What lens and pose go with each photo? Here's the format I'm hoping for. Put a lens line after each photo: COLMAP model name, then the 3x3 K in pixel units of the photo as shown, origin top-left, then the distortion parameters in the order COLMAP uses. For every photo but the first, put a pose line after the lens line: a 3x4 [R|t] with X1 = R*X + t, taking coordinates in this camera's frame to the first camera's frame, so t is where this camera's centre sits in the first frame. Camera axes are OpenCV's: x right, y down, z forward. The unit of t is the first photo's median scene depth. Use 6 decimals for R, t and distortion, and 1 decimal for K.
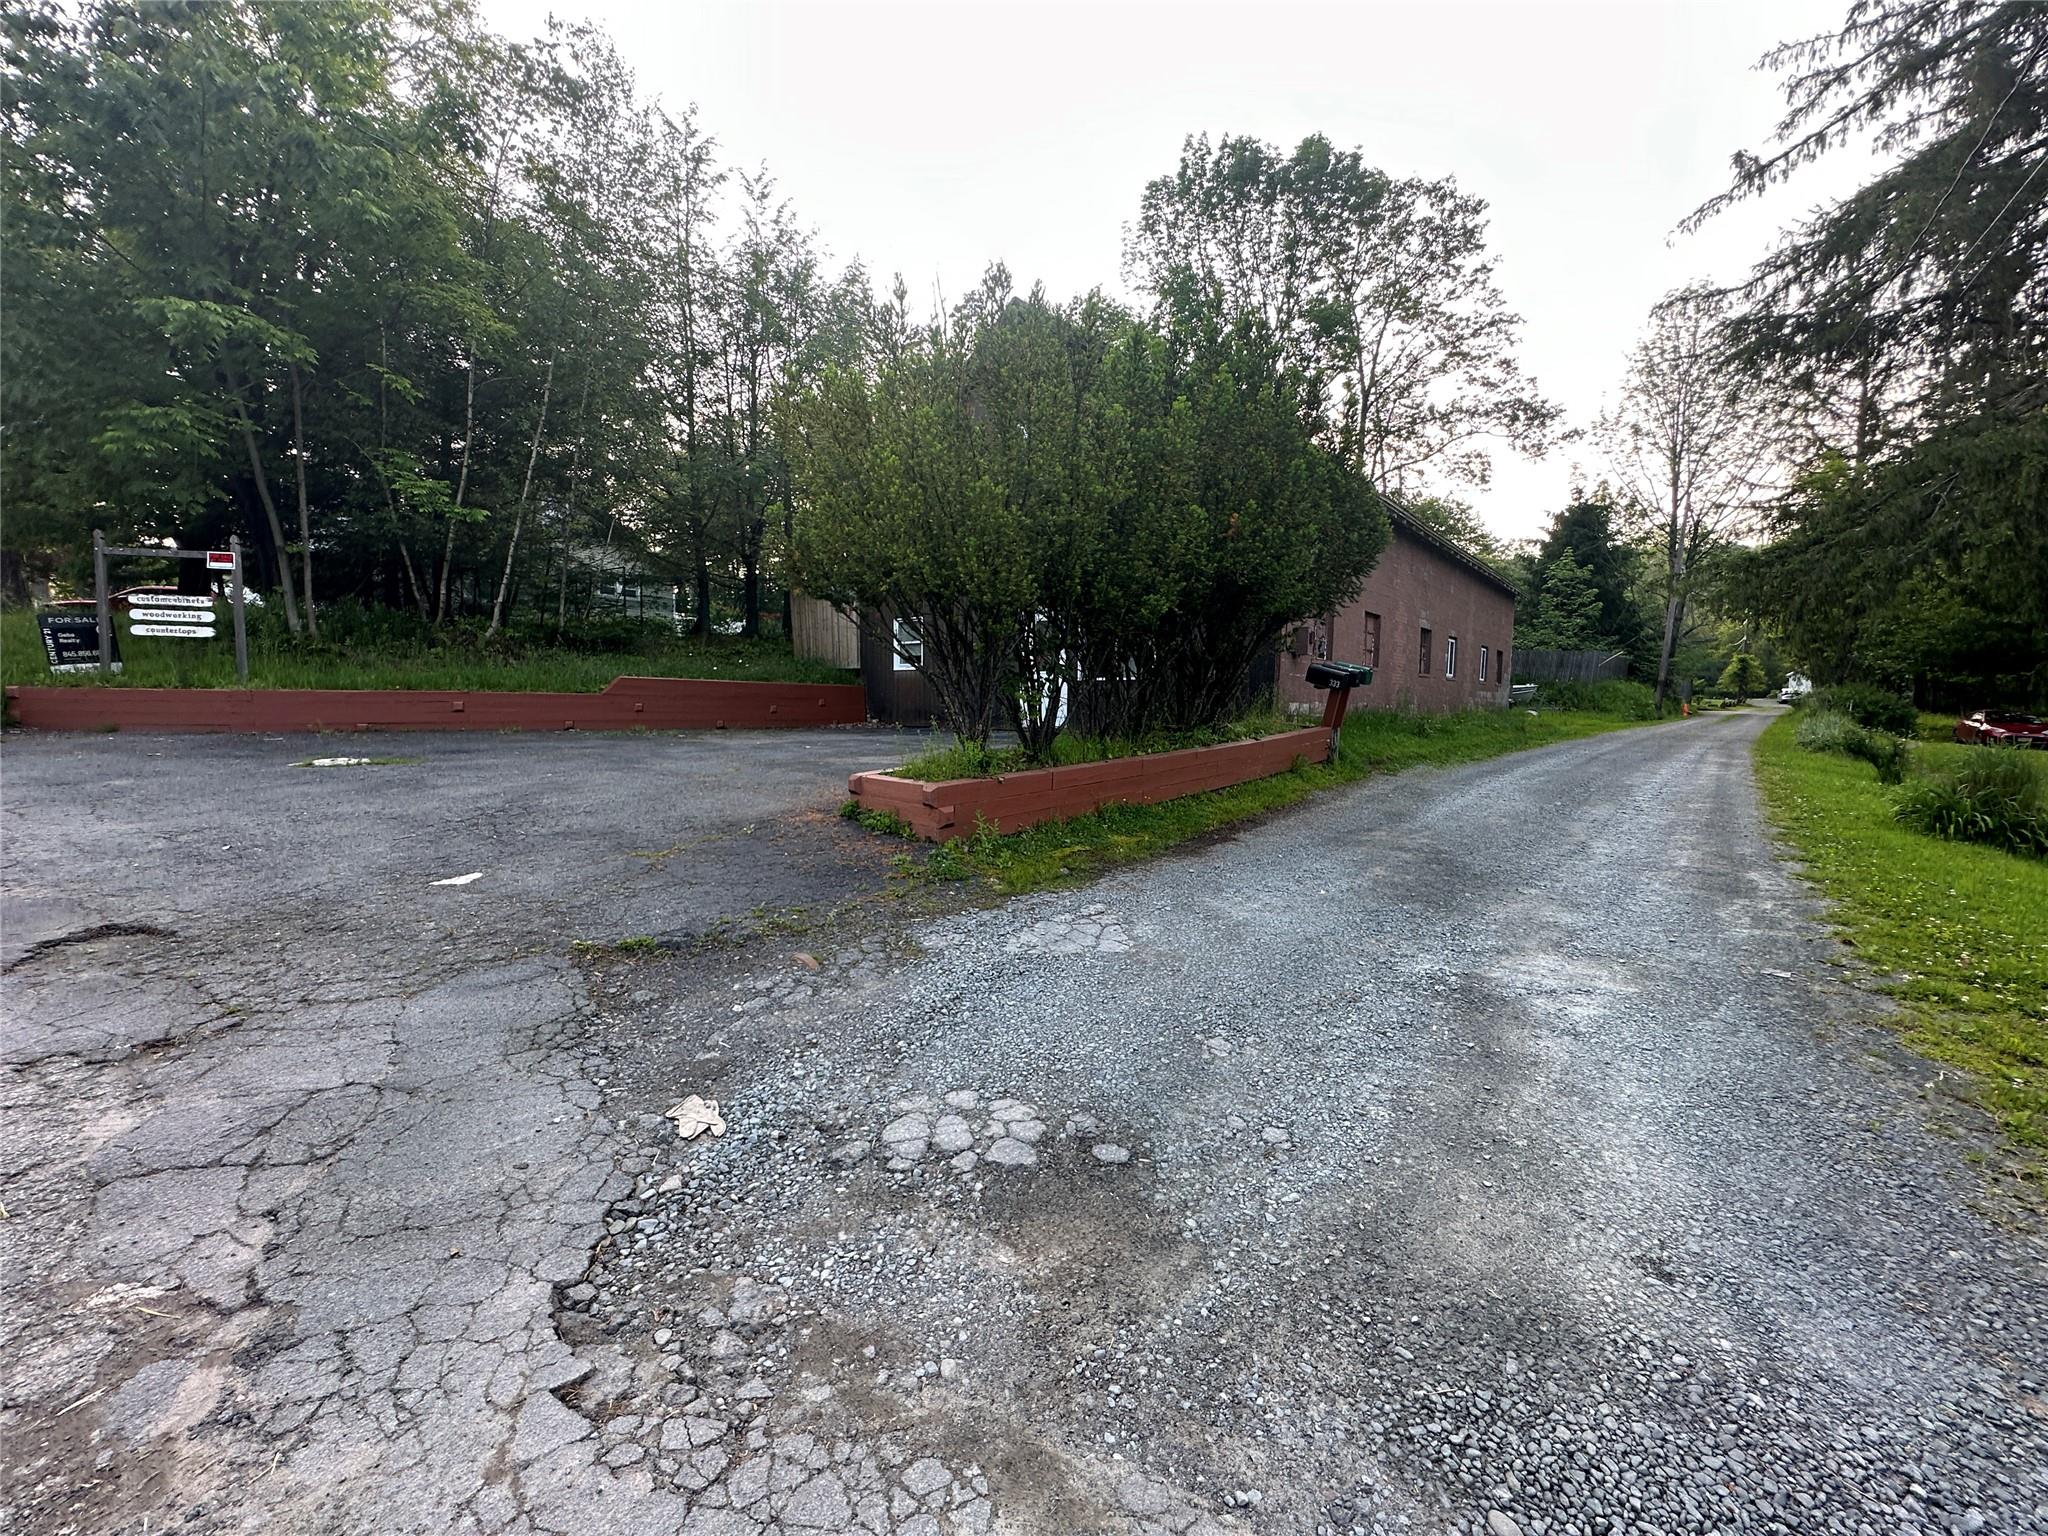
lens RADIAL K [[816.6, 0, 1023.0], [0, 816.6, 765.3], [0, 0, 1]] dist [-0.005463, 0.001211]
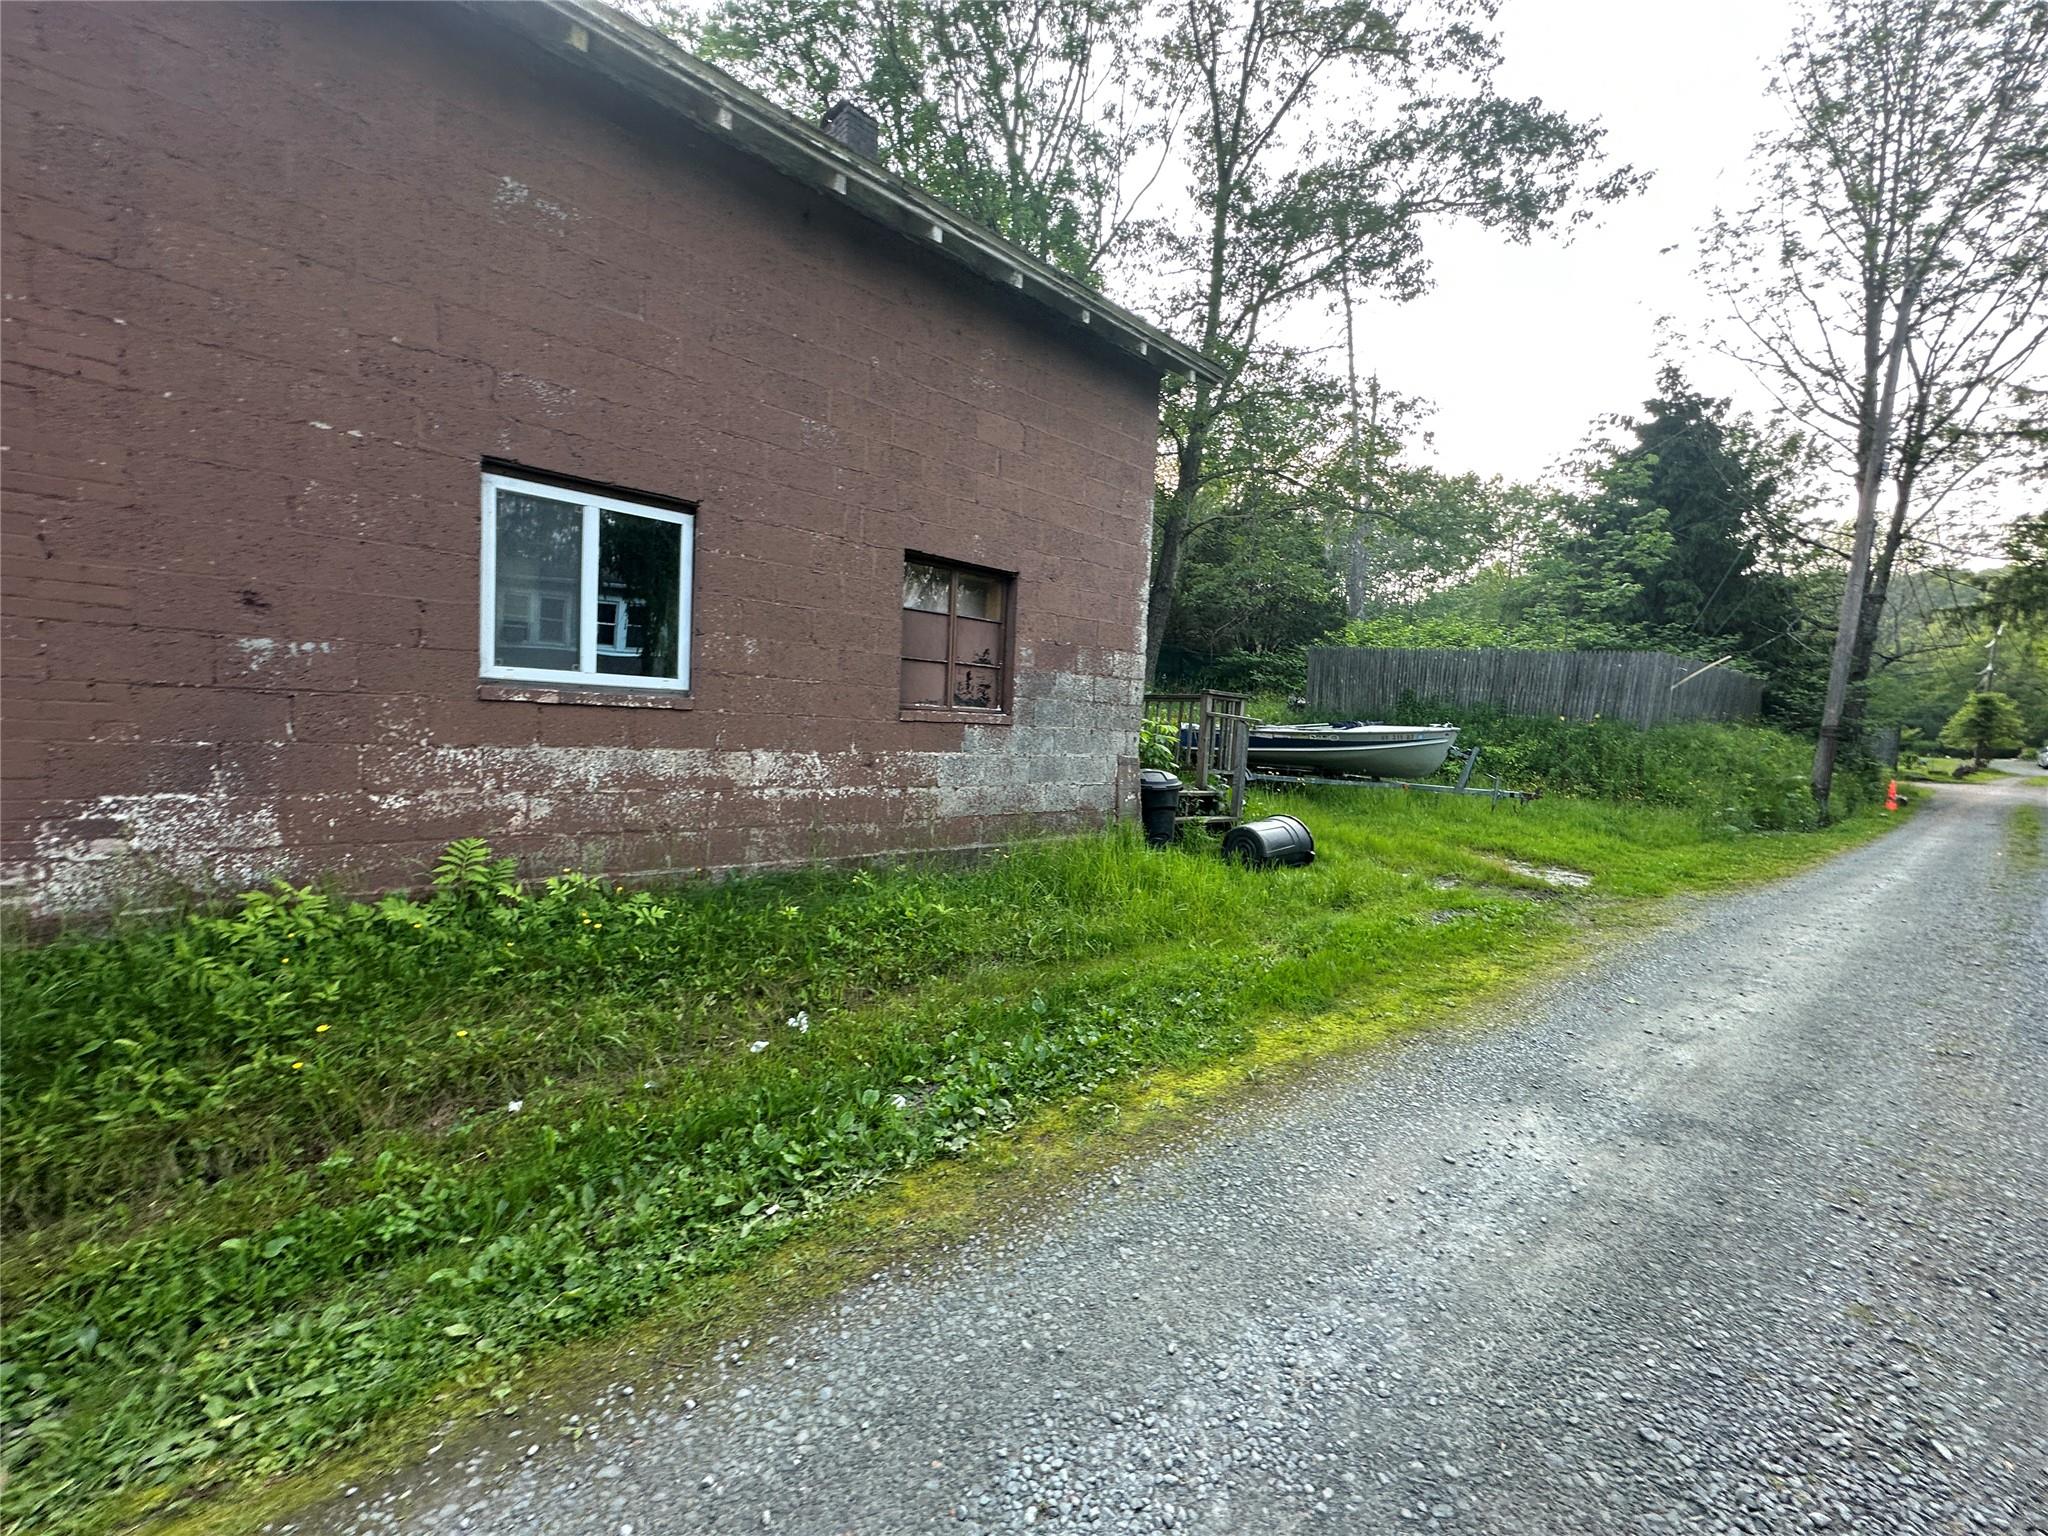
lens RADIAL K [[816.6, 0, 1025.1], [0, 816.6, 769.3], [0, 0, 1]] dist [-0.005463, 0.001211]
pose [[0.990763, 0.039435, -0.129747, 0.371614], [-0.042763, 0.998821, -0.022963, -0.047956], [0.128688, 0.028299, 0.991281, 0.460441]]
